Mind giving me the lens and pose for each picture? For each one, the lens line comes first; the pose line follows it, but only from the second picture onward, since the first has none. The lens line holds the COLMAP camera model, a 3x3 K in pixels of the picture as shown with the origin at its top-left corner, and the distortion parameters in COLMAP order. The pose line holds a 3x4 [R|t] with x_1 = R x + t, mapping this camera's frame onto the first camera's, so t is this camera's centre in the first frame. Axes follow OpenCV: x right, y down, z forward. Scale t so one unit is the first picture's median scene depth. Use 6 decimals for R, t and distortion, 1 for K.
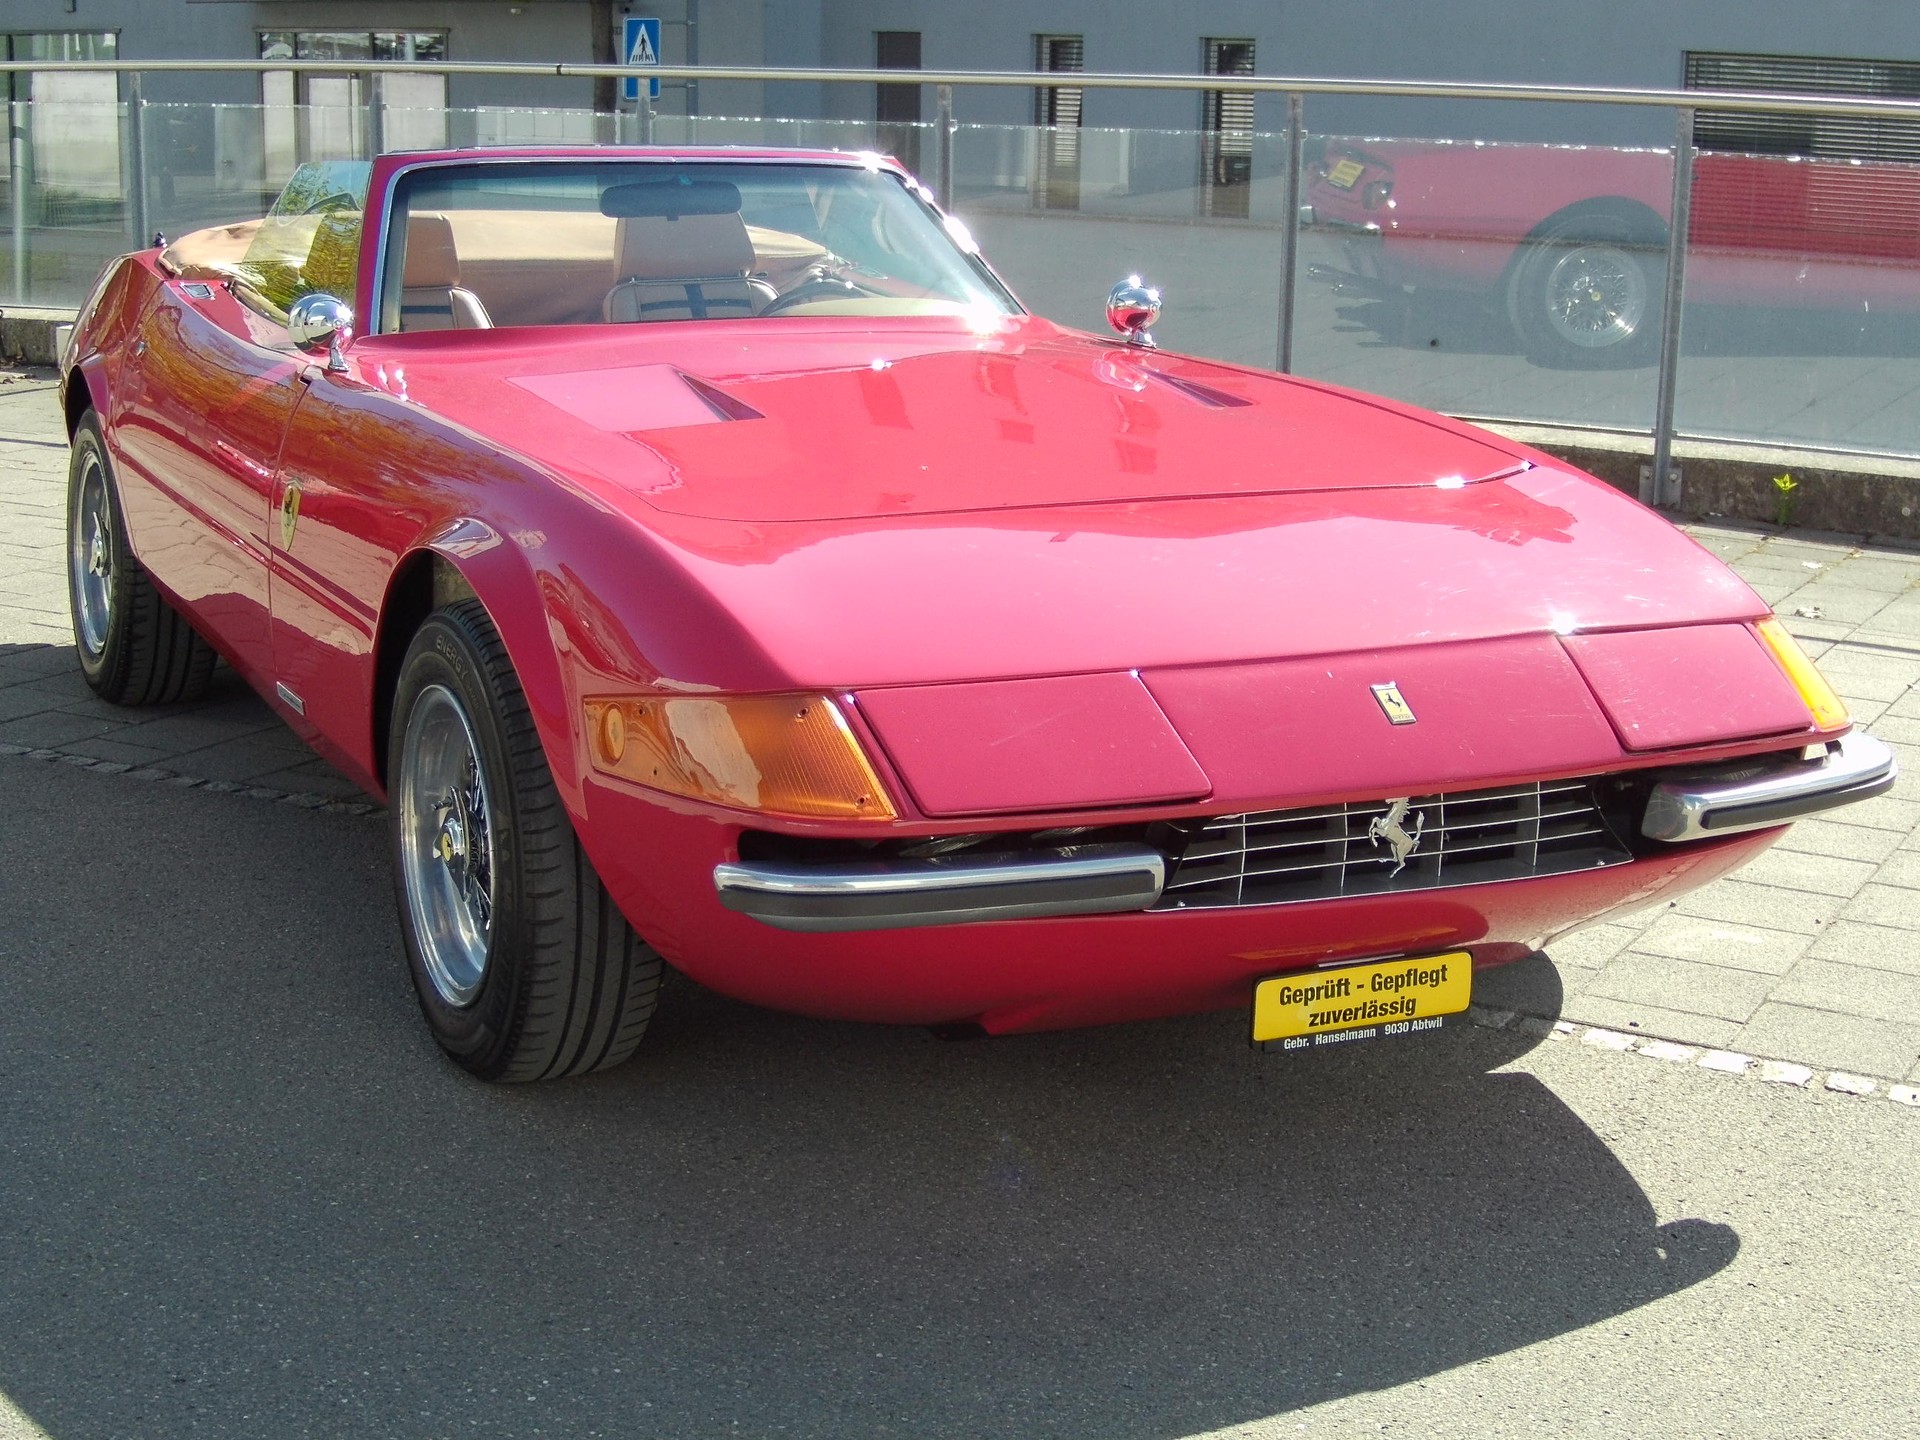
lens RADIAL K [[2856.0, 0, 960.0], [0, 2856.0, 720.0], [0, 0, 1]] dist [0.073327, -0.900870]
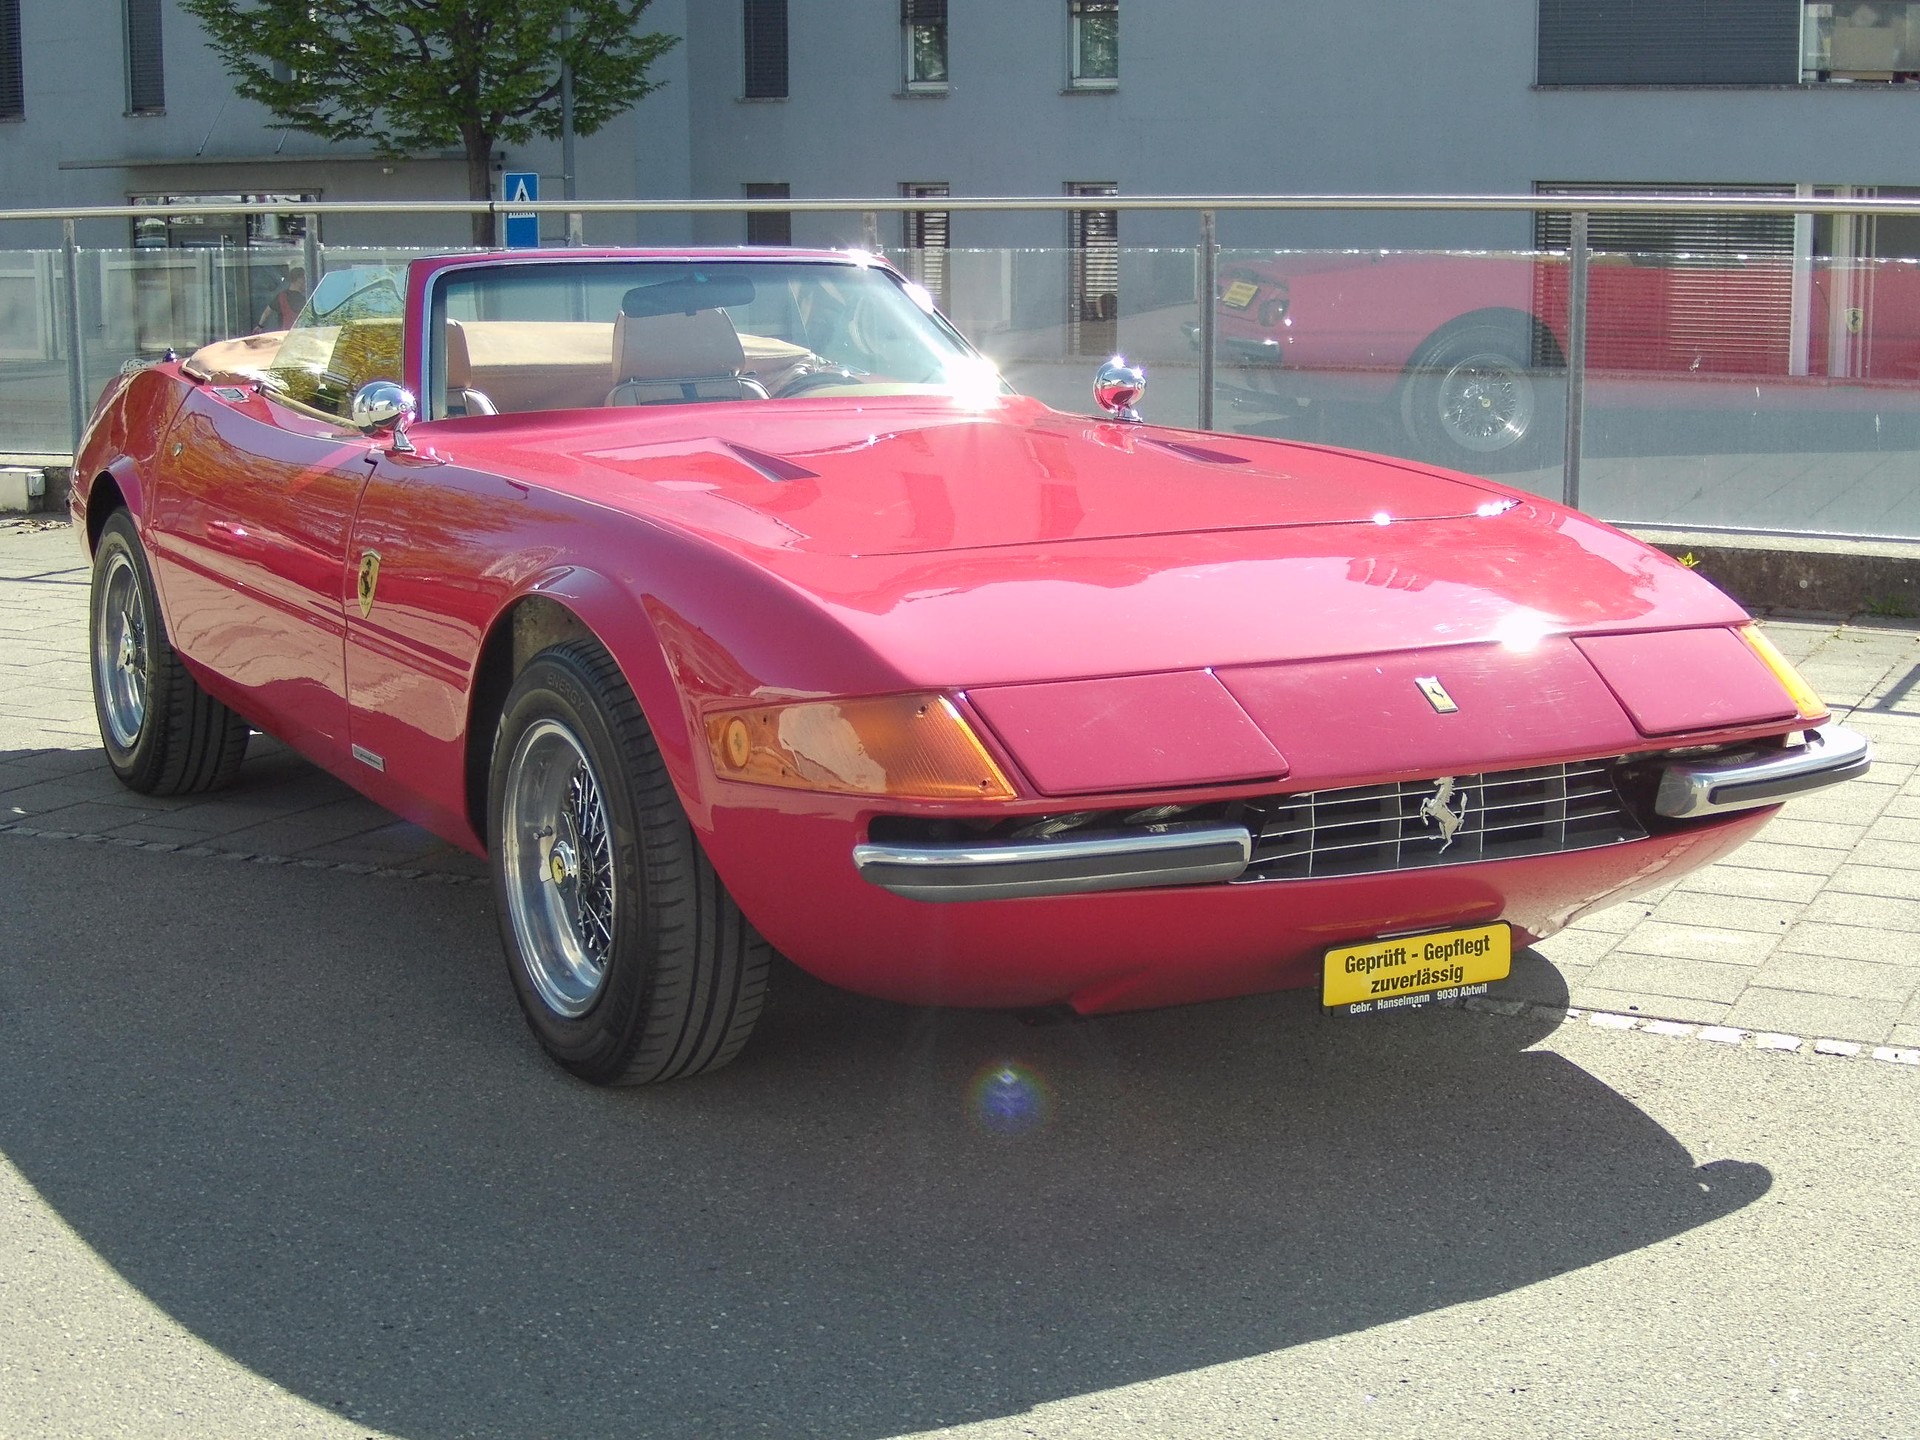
lens RADIAL K [[2856.6, 0, 955.4], [0, 2856.6, 695.7], [0, 0, 1]] dist [0.058062, -0.824614]
pose [[0.998404, -0.029906, 0.047916, -0.078005], [0.032755, 0.997672, -0.059809, 0.048127], [-0.046016, 0.061283, 0.997059, -0.091022]]
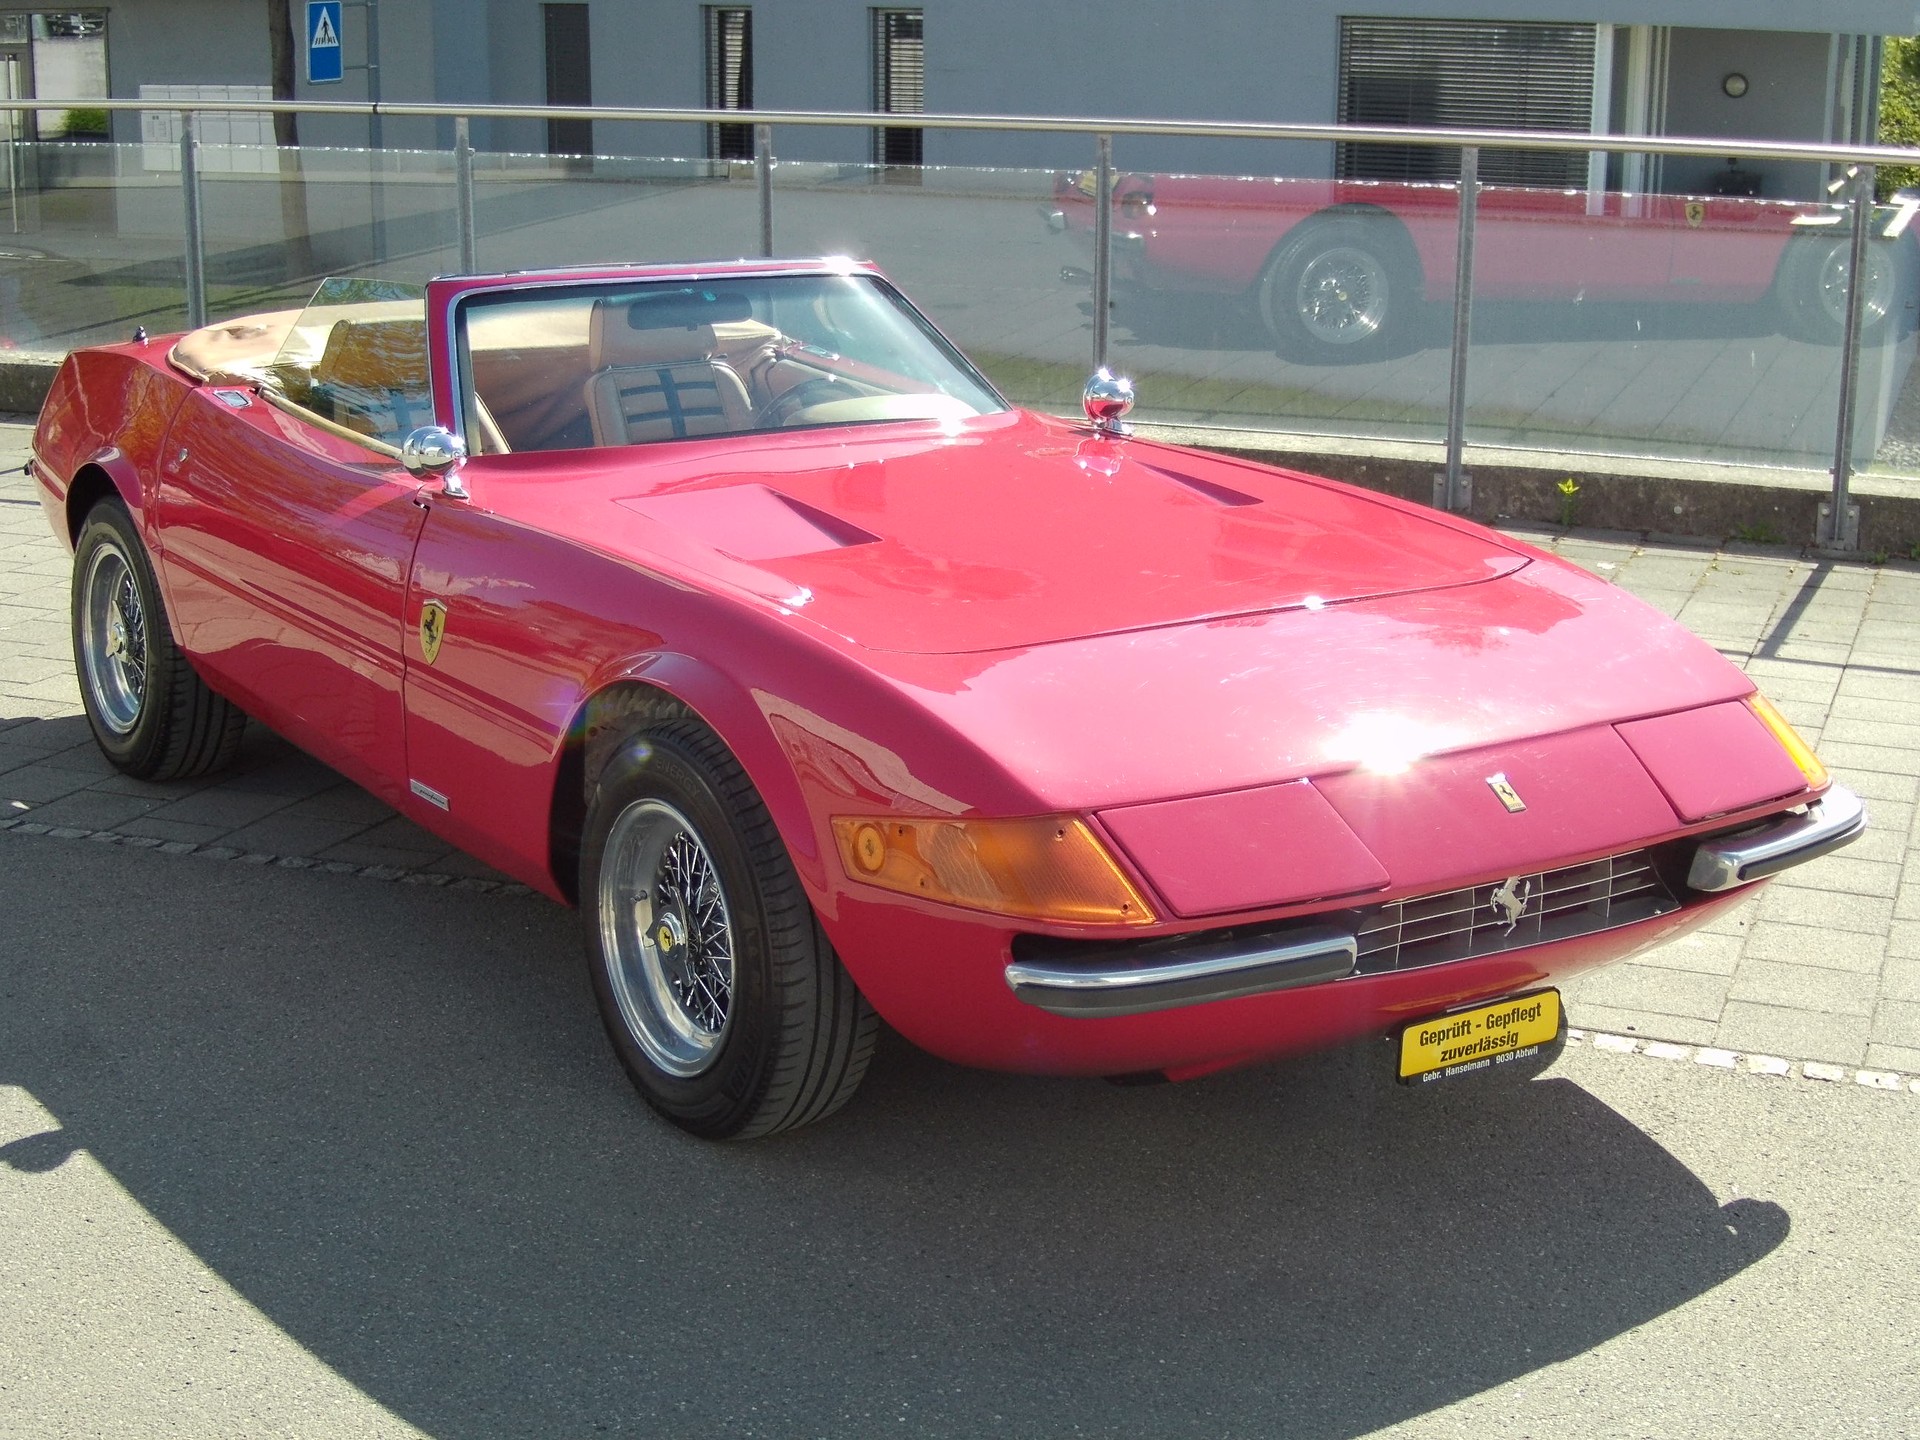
lens RADIAL K [[2856.0, 0, 960.0], [0, 2856.0, 720.0], [0, 0, 1]] dist [0.073327, -0.900870]
pose [[0.990883, -0.041275, 0.128243, -0.204224], [0.038533, 0.998974, 0.023788, -0.065874], [-0.129094, -0.018630, 0.991457, -0.151831]]
